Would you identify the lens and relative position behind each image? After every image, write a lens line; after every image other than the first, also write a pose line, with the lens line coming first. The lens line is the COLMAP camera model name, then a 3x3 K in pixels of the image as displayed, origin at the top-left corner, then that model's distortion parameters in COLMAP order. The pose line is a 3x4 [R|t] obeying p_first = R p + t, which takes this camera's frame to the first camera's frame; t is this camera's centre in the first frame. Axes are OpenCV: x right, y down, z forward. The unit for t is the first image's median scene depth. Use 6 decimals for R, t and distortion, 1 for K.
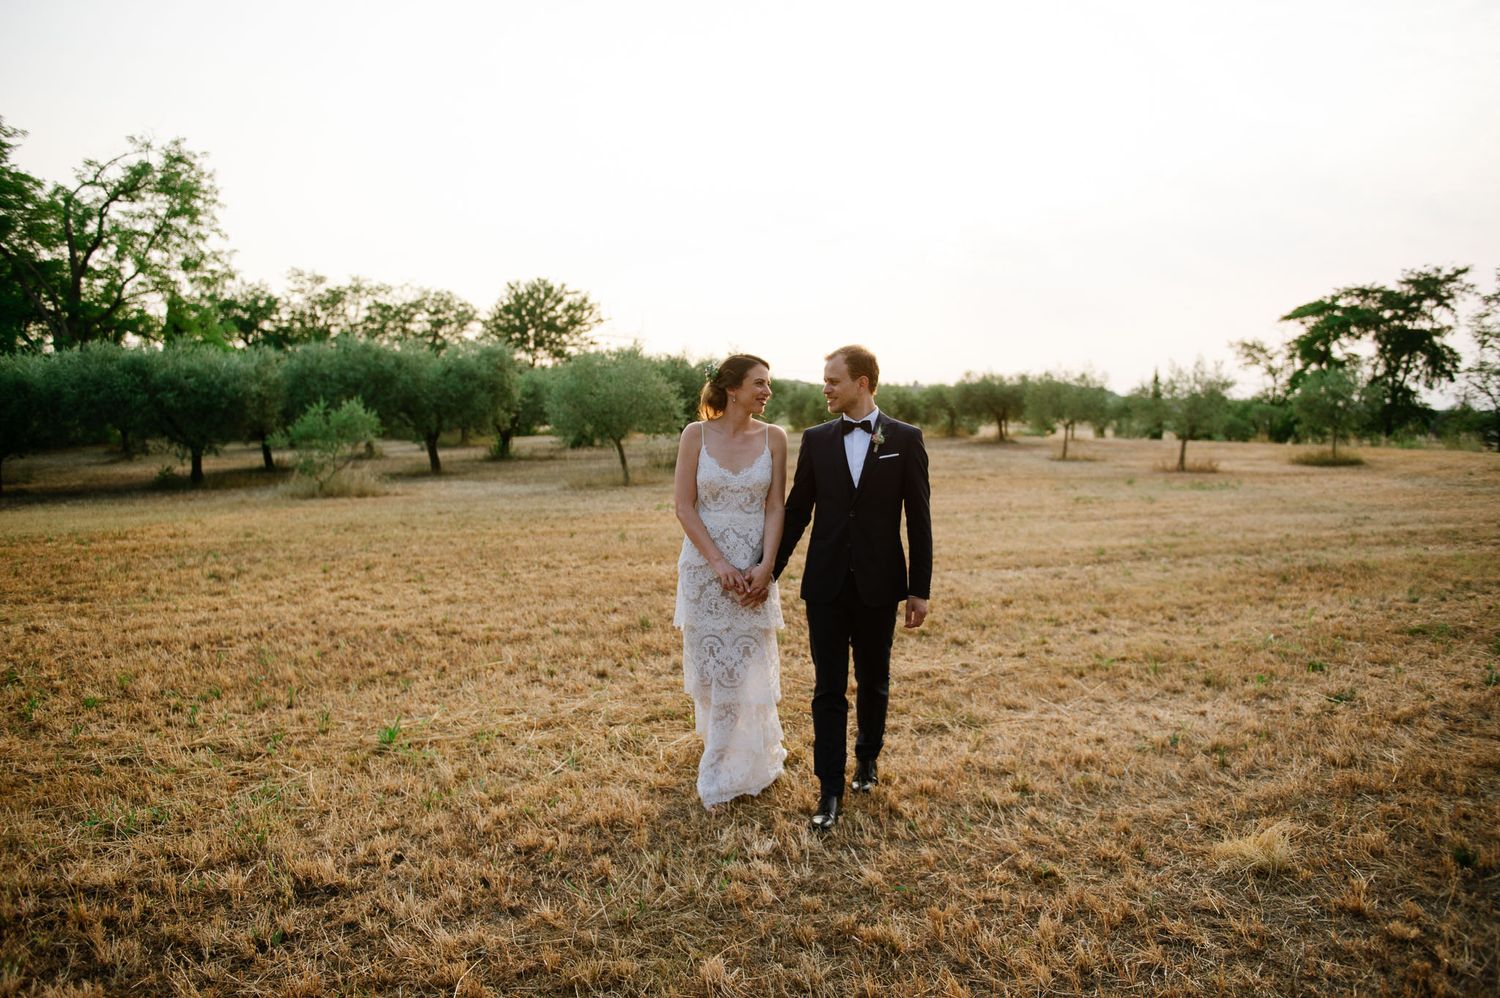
lens RADIAL K [[1103.2, 0, 731.5], [0, 1103.2, 472.8], [0, 0, 1]] dist [-0.015126, -0.014678]
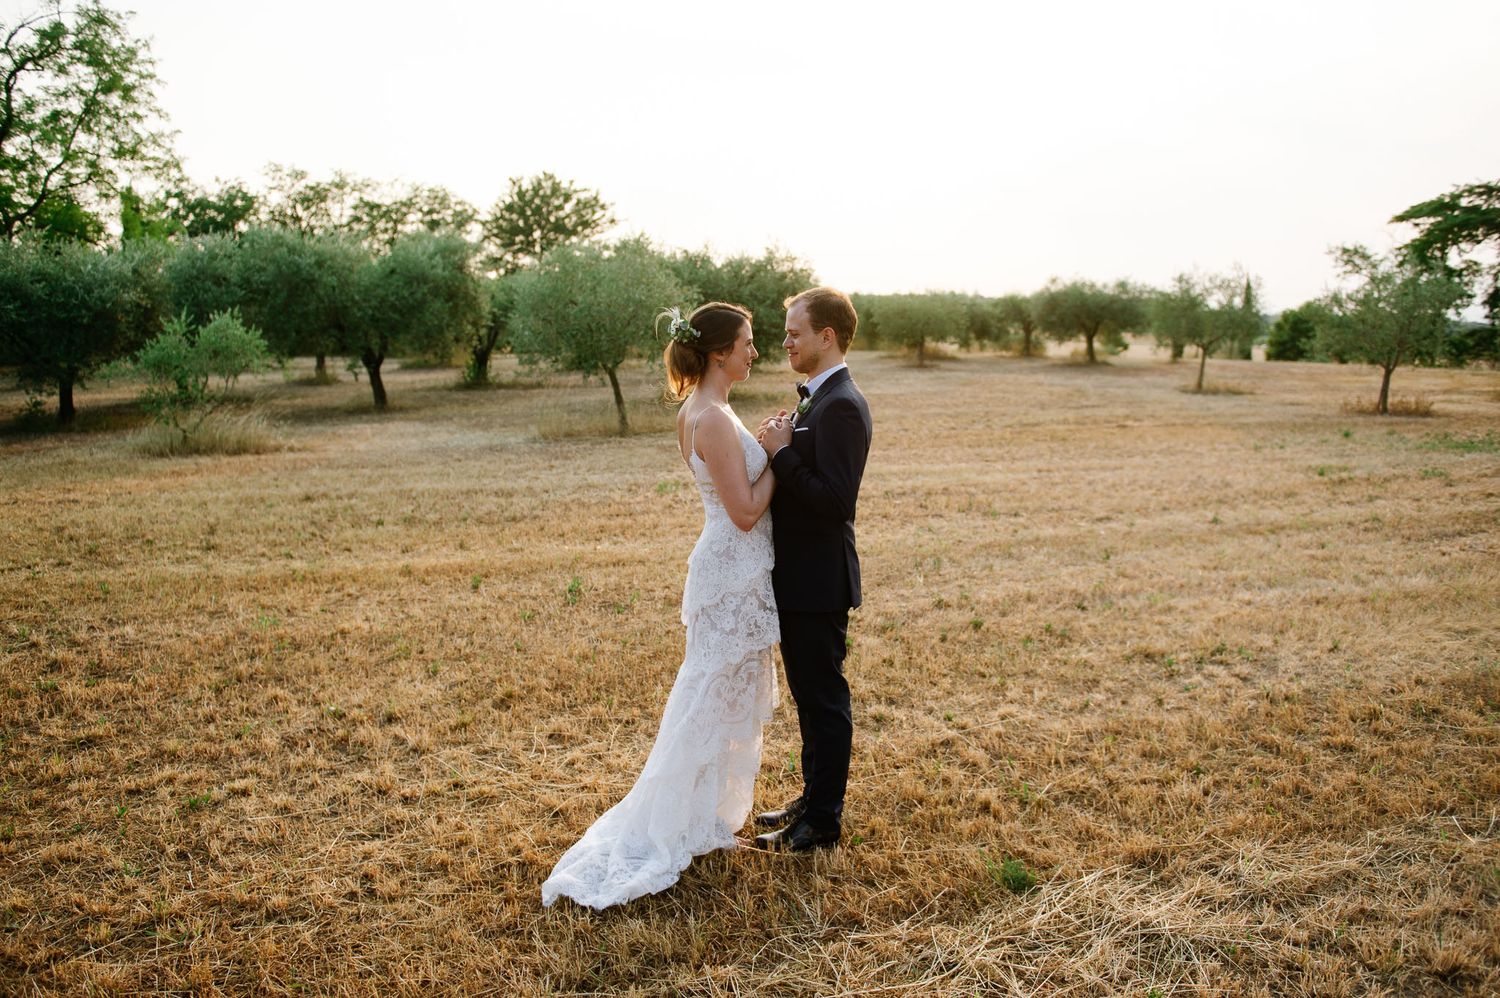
lens RADIAL K [[1186.1, 0, 742.3], [0, 1186.1, 509.8], [0, 0, 1]] dist [-0.034256, -0.001659]
pose [[0.999886, 0.003692, -0.014610, -0.003201], [-0.002213, 0.994981, 0.100042, -0.006526], [0.014906, -0.099998, 0.994876, 0.095695]]
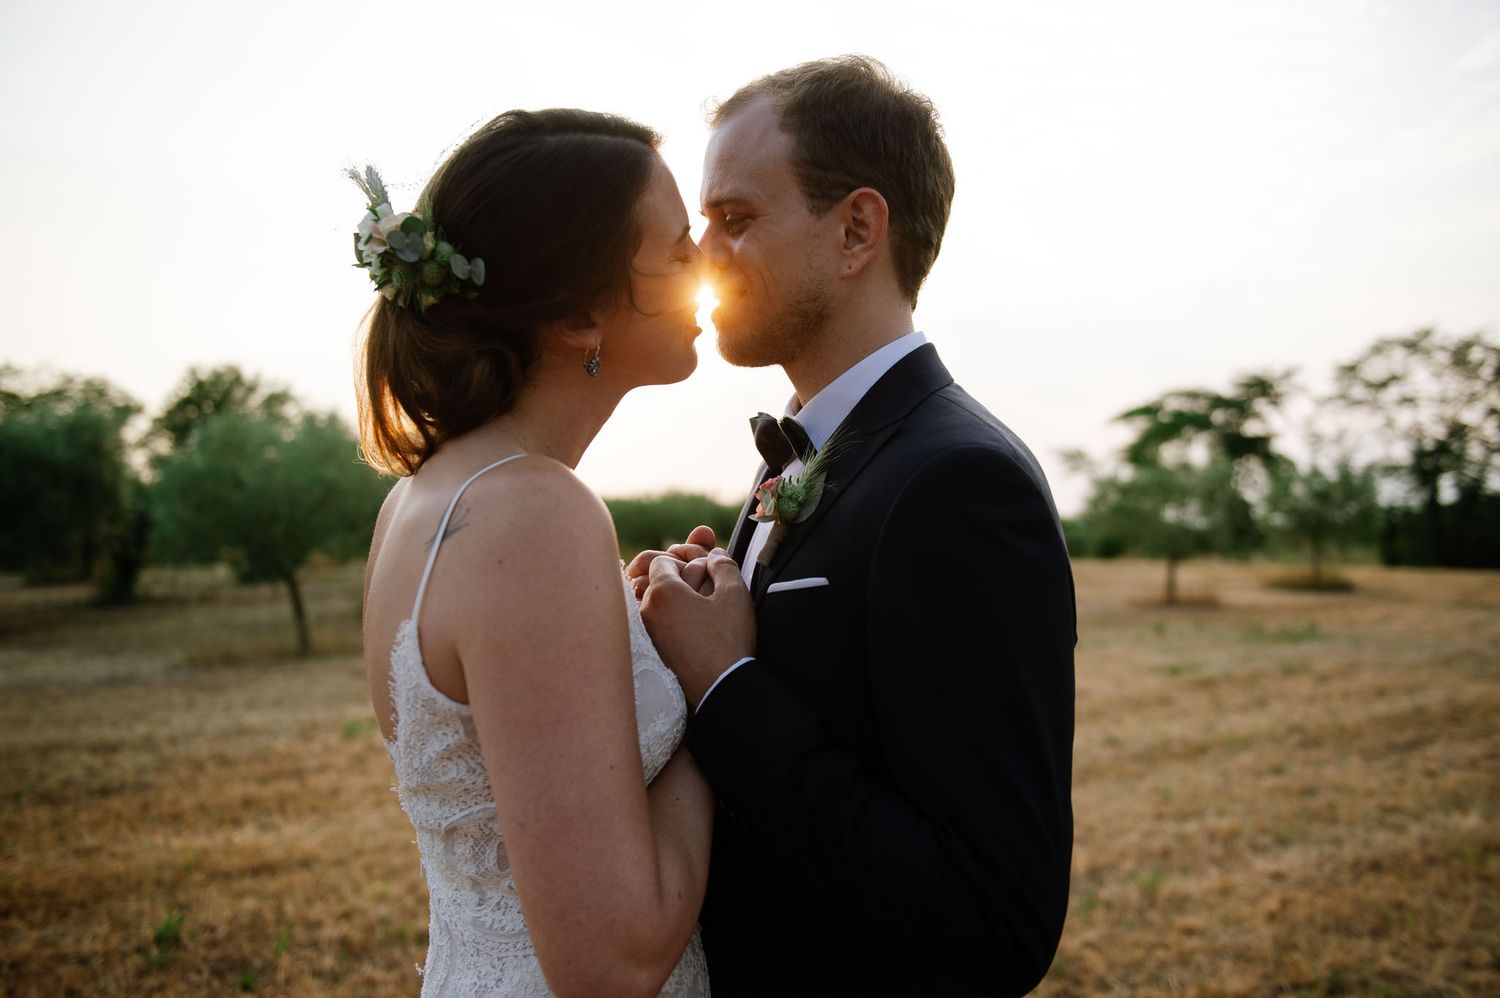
lens RADIAL K [[1274.3, 0, 747.8], [0, 1274.3, 495.2], [0, 0, 1]] dist [-0.000155, 0.007458]
pose [[0.977977, -0.002715, 0.208697, -0.005046], [0.020269, 0.996425, -0.082020, -0.004488], [-0.207728, 0.084444, 0.974535, 0.134070]]
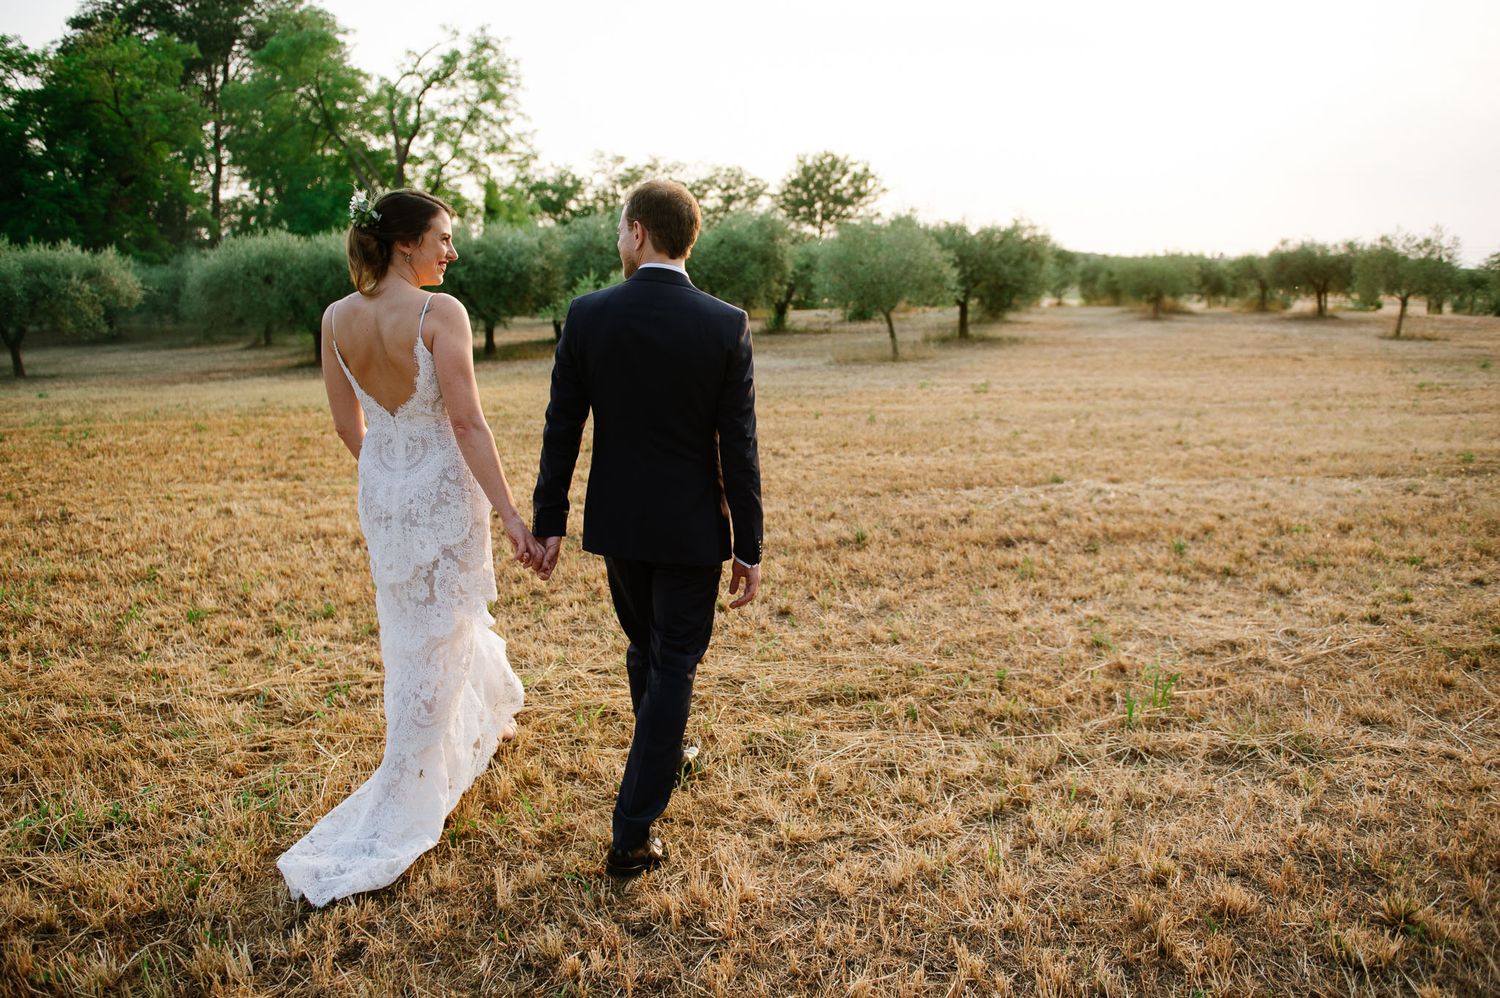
lens RADIAL K [[1078.6, 0, 746.2], [0, 1078.6, 477.0], [0, 0, 1]] dist [-0.039129, -0.008696]
pose [[0.969732, 0.036464, -0.241434, 0.003279], [-0.007128, 0.992593, 0.121280, -0.000359], [0.244068, -0.115888, 0.962809, 0.024655]]
